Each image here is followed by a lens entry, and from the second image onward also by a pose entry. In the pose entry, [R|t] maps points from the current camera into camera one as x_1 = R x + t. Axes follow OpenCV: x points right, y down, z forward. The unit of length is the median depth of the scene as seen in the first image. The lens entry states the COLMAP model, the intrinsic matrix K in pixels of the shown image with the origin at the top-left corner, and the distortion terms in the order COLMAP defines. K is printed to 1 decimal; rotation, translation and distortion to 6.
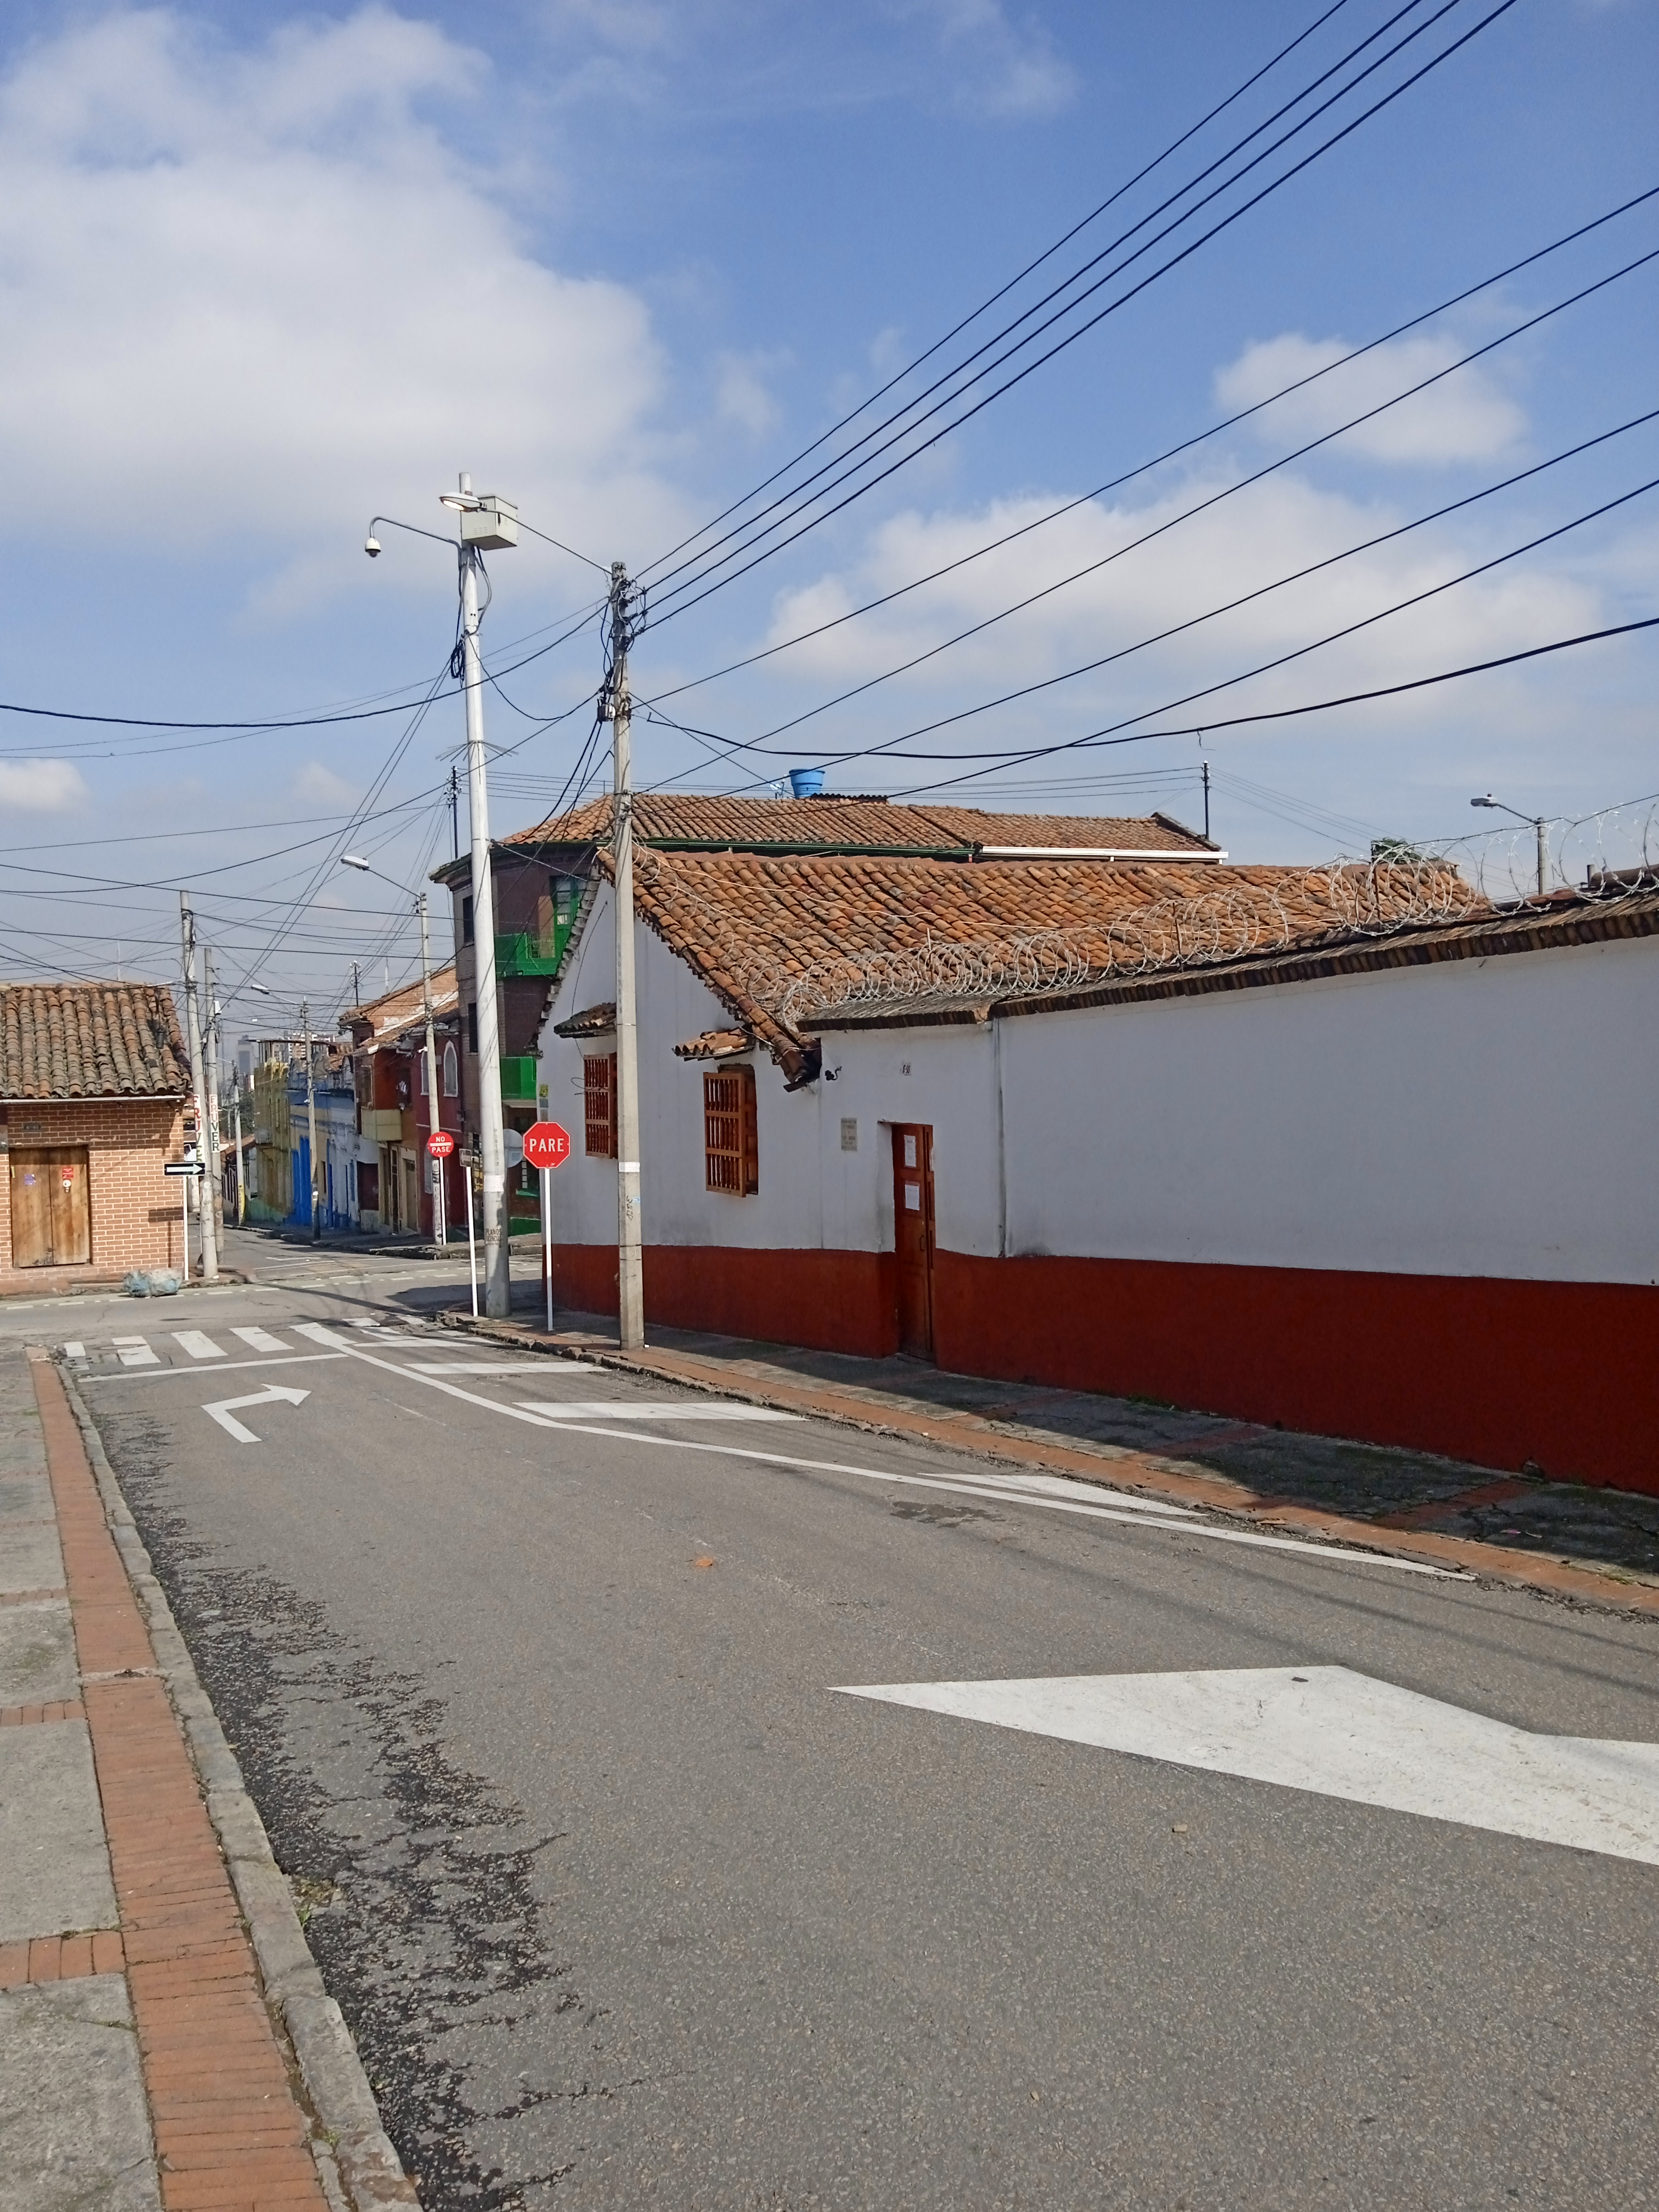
lens RADIAL K [[1799.3, 0, 829.5], [0, 1799.3, 1106.0], [0, 0, 1]] dist [0.238240, 0.000442]
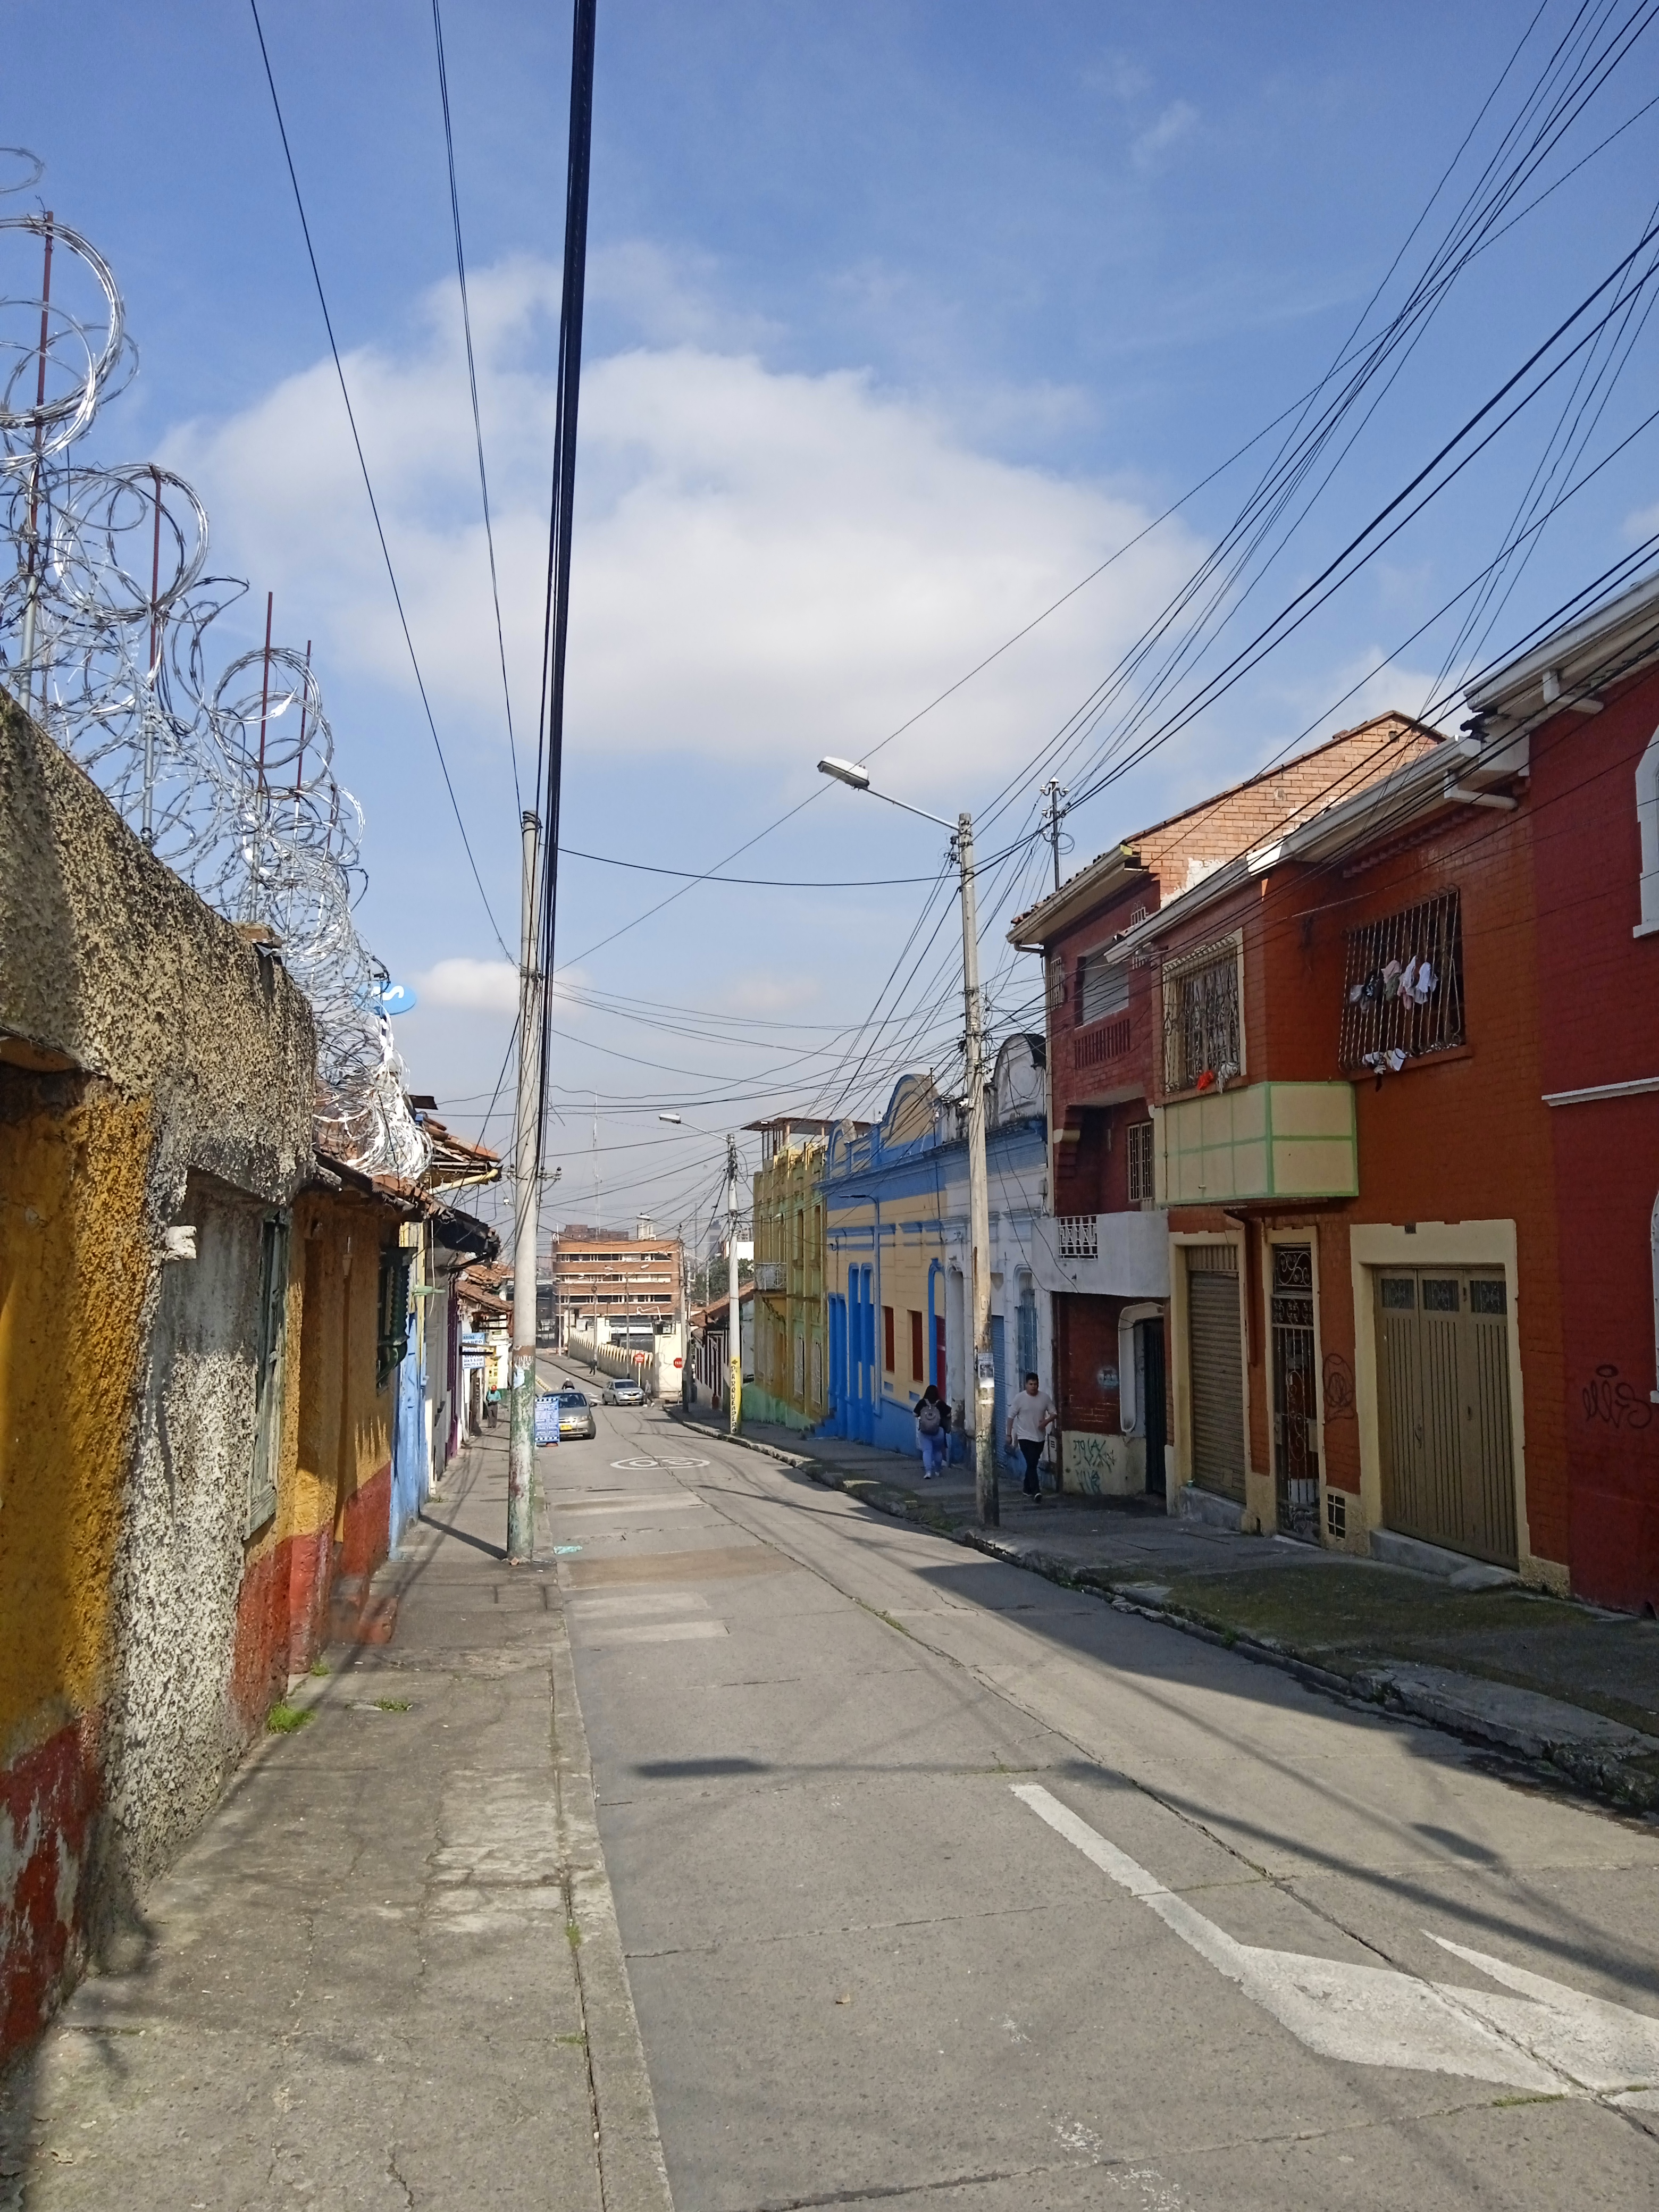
lens RADIAL K [[1799.3, 0, 829.5], [0, 1799.3, 1106.0], [0, 0, 1]] dist [0.238240, 0.000442]
pose [[0.970672, -0.005168, -0.240352, -0.167132], [-0.020341, 0.994418, -0.103528, 0.023647], [0.239546, 0.105381, 0.965149, 0.490065]]
